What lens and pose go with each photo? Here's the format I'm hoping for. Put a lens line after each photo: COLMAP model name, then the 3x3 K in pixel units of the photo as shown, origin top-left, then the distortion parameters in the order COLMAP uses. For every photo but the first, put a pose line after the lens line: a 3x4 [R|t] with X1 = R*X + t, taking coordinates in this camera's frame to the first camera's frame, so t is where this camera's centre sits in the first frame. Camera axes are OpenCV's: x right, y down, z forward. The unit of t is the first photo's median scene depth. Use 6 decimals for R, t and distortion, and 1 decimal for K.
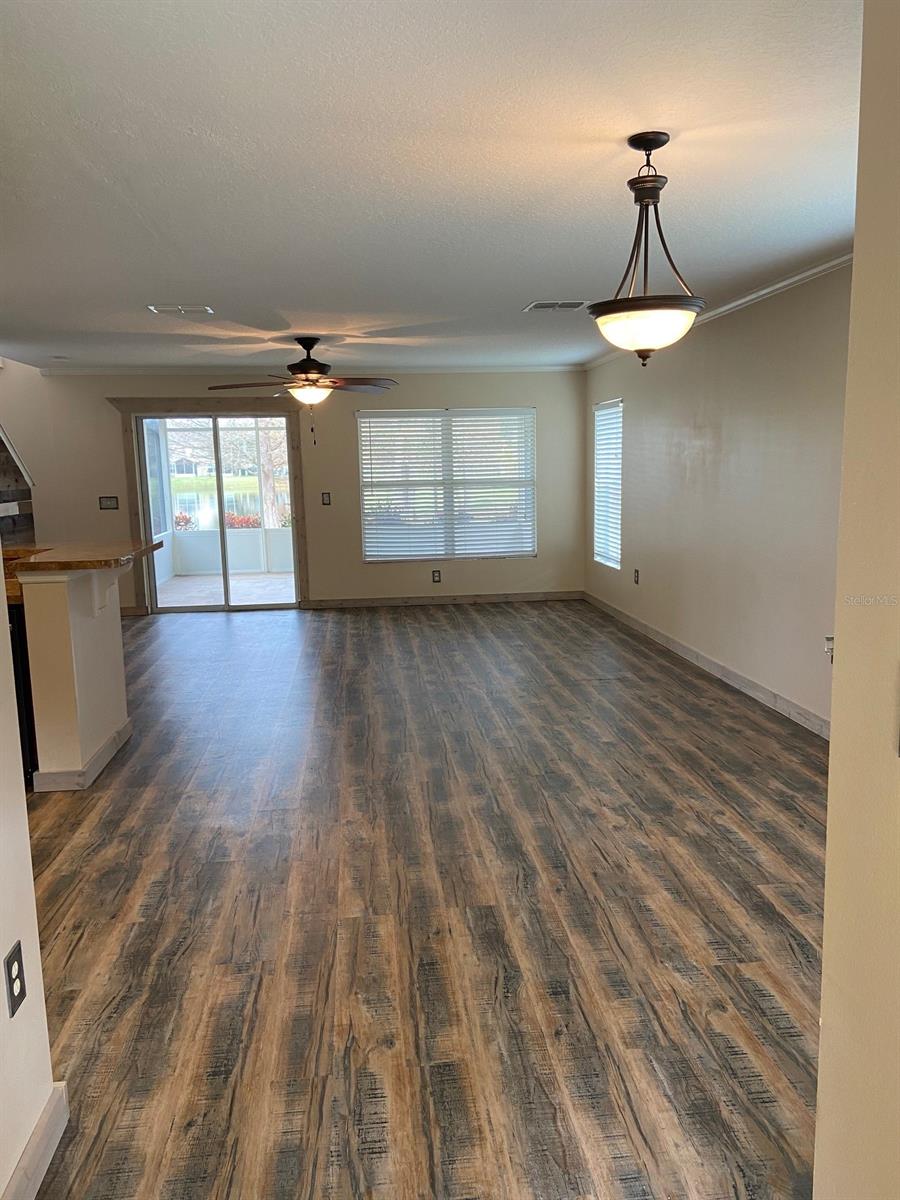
lens RADIAL K [[900.8, 0, 450.8], [0, 900.8, 598.0], [0, 0, 1]] dist [0.119620, -0.151584]
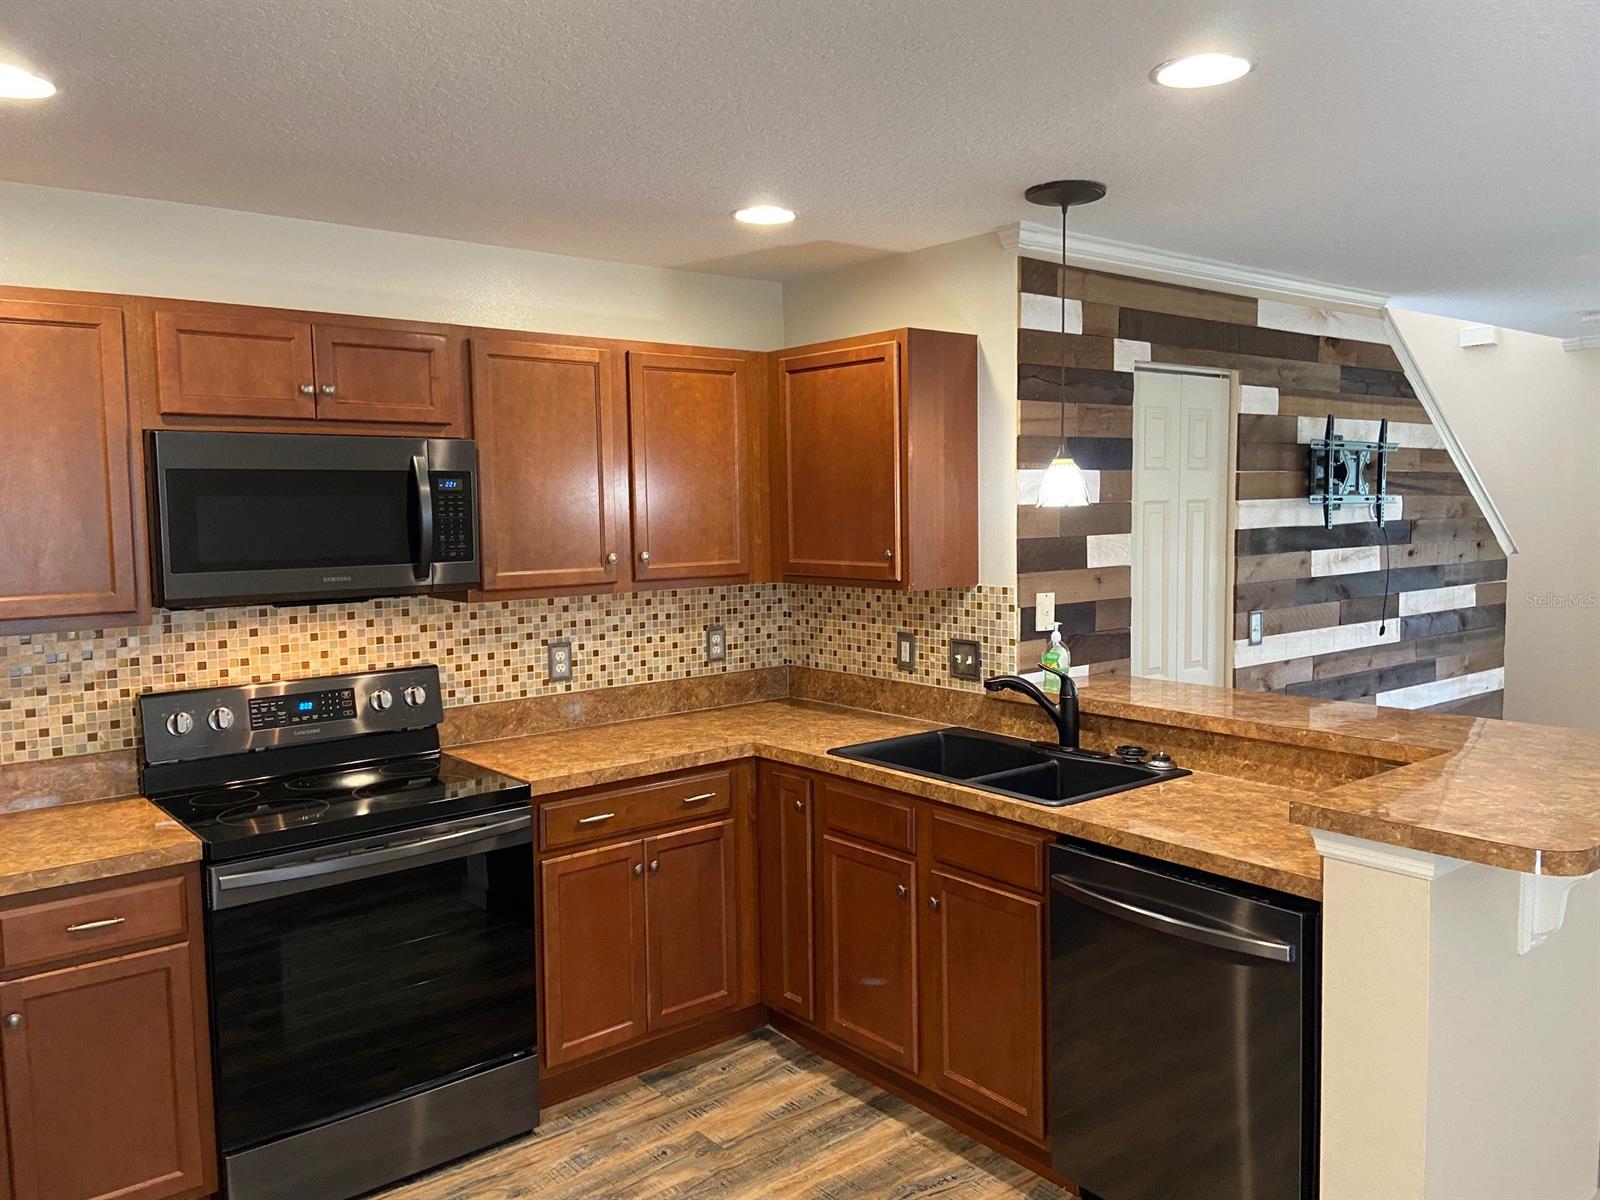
lens RADIAL K [[1201.0, 0, 814.8], [0, 1201.0, 588.5], [0, 0, 1]] dist [0.119620, -0.151584]
pose [[0.550226, 0.071684, -0.831933, -0.142857], [-0.121030, 0.992634, 0.005483, -0.103083], [0.826198, 0.097672, 0.554849, 0.478370]]
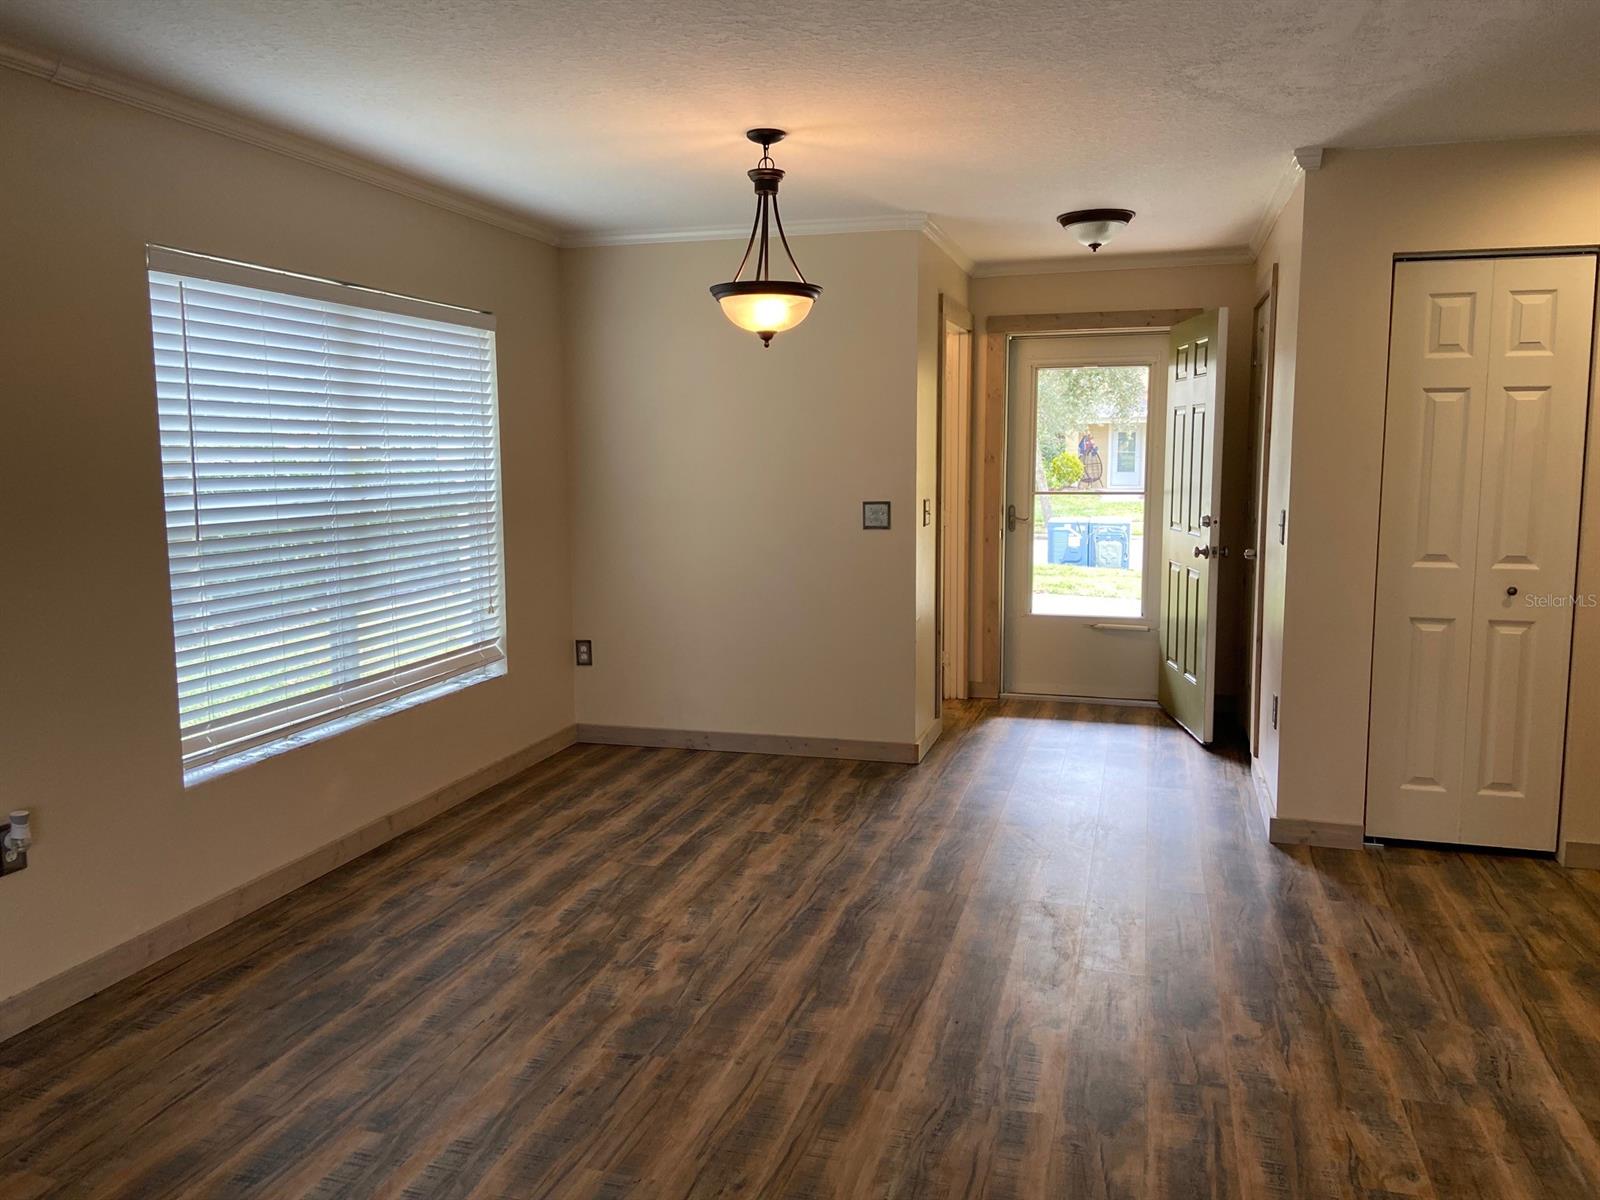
lens RADIAL K [[1201.0, 0, 789.4], [0, 1201.0, 584.0], [0, 0, 1]] dist [0.119620, -0.151584]
pose [[-0.921395, -0.017478, 0.388234, -0.225436], [0.083542, 0.966725, 0.241793, -0.212437], [-0.379542, 0.255221, -0.889275, 1.492435]]
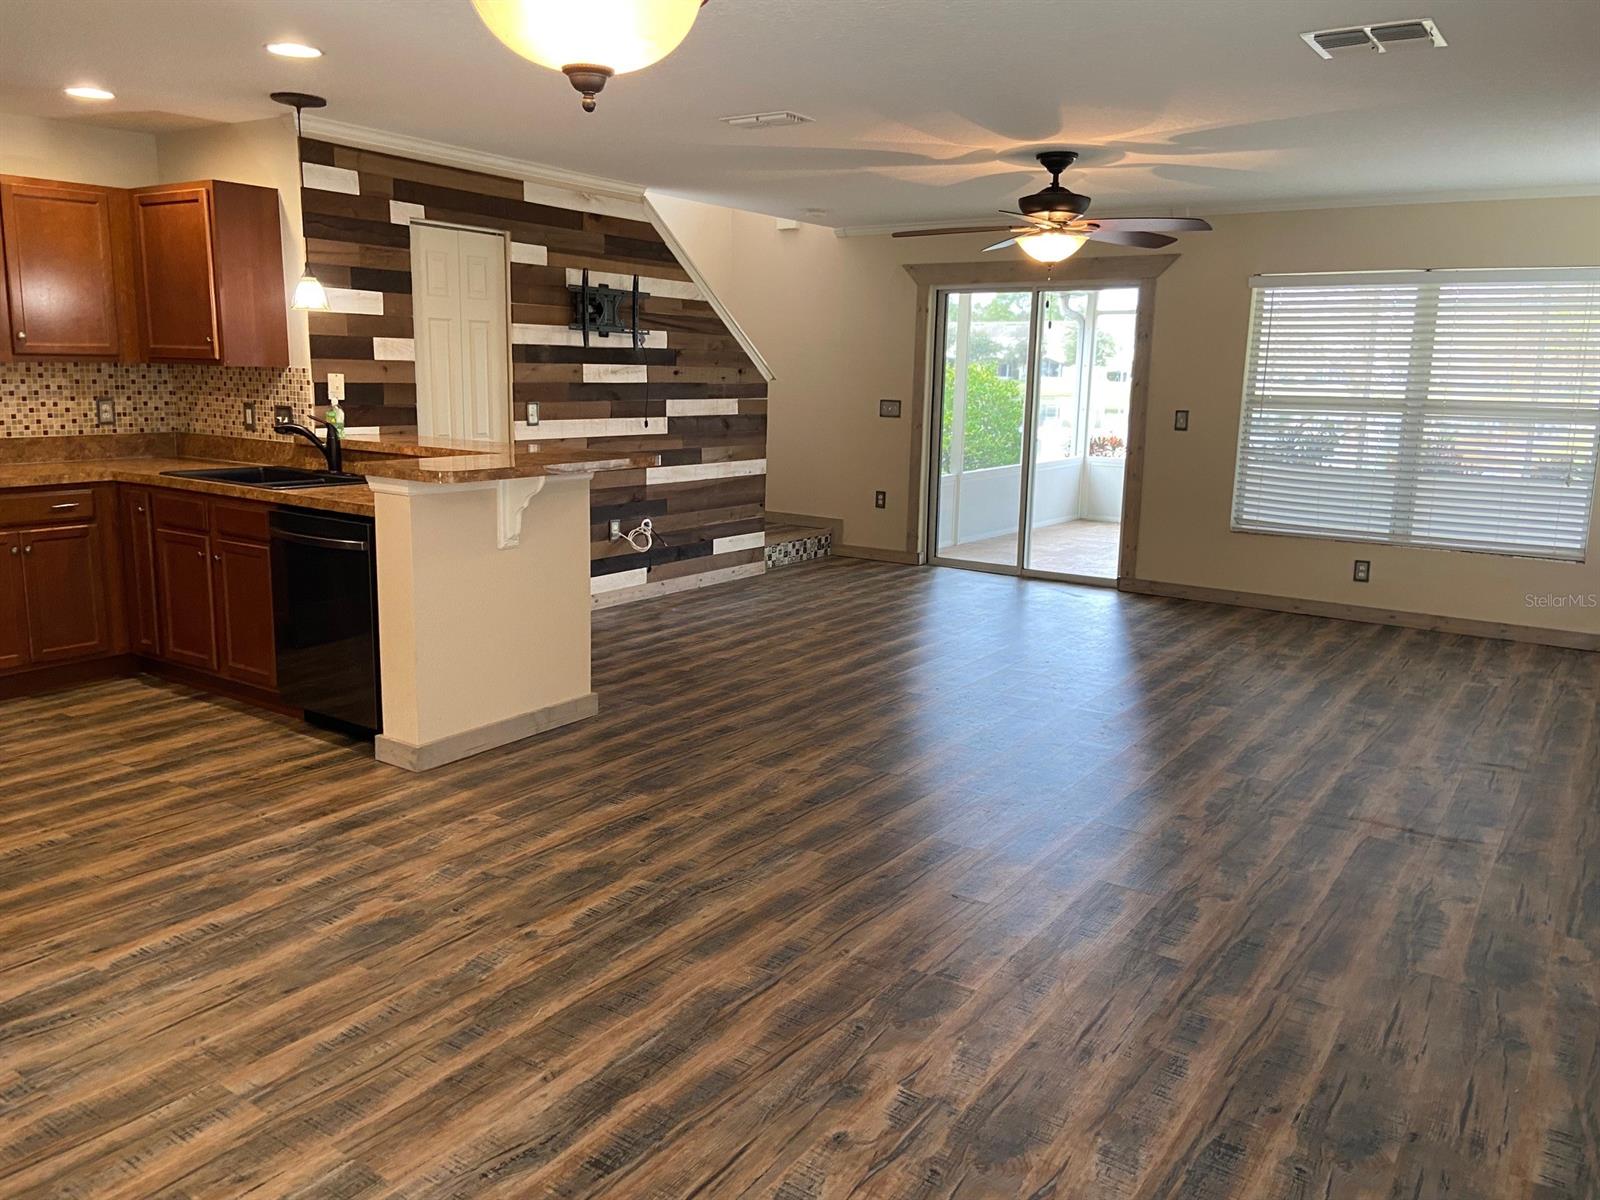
lens RADIAL K [[1201.0, 0, 797.9], [0, 1201.0, 580.9], [0, 0, 1]] dist [0.119620, -0.151584]
pose [[0.757392, 0.152587, -0.634881, 0.441652], [-0.134156, 0.987933, 0.077396, -0.064998], [0.639030, 0.026554, 0.768723, 0.421211]]
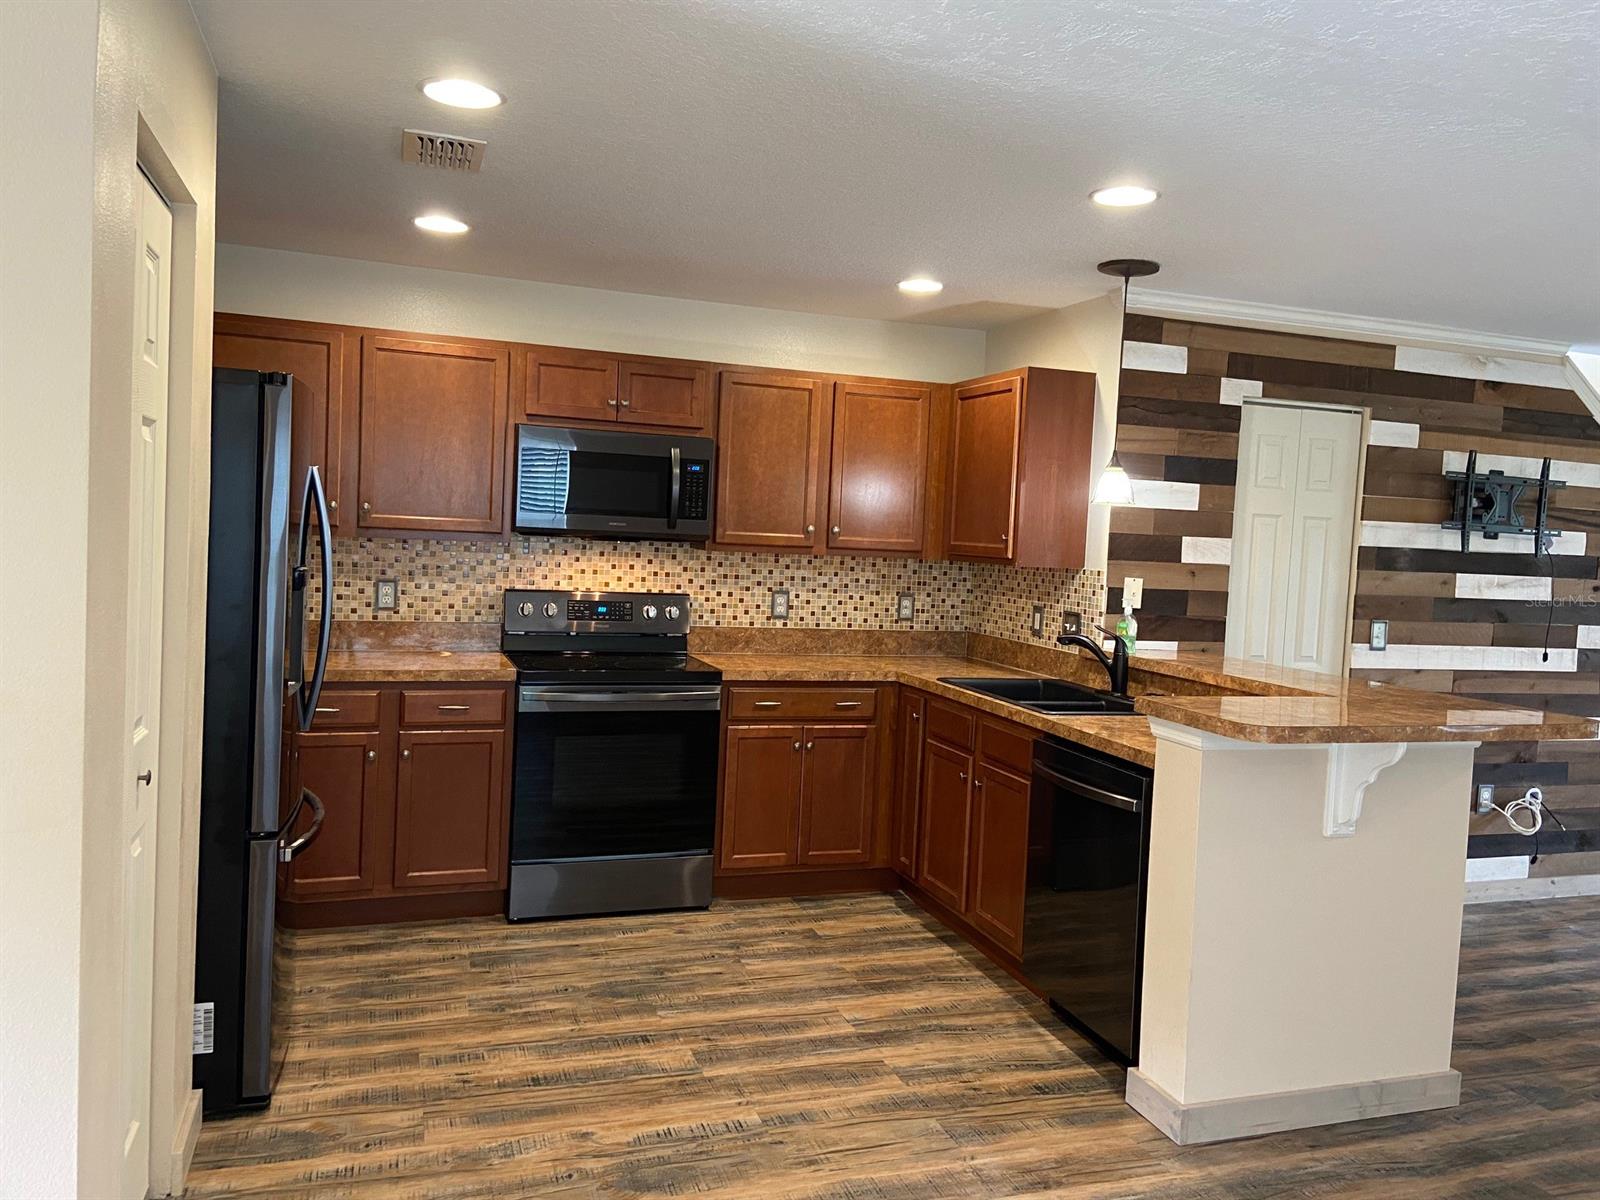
lens RADIAL K [[1201.0, 0, 815.9], [0, 1201.0, 584.9], [0, 0, 1]] dist [0.119620, -0.151584]
pose [[0.226149, 0.076660, -0.971072, 0.213708], [-0.197934, 0.979717, 0.031246, -0.086987], [0.953771, 0.185141, 0.236736, 0.564116]]
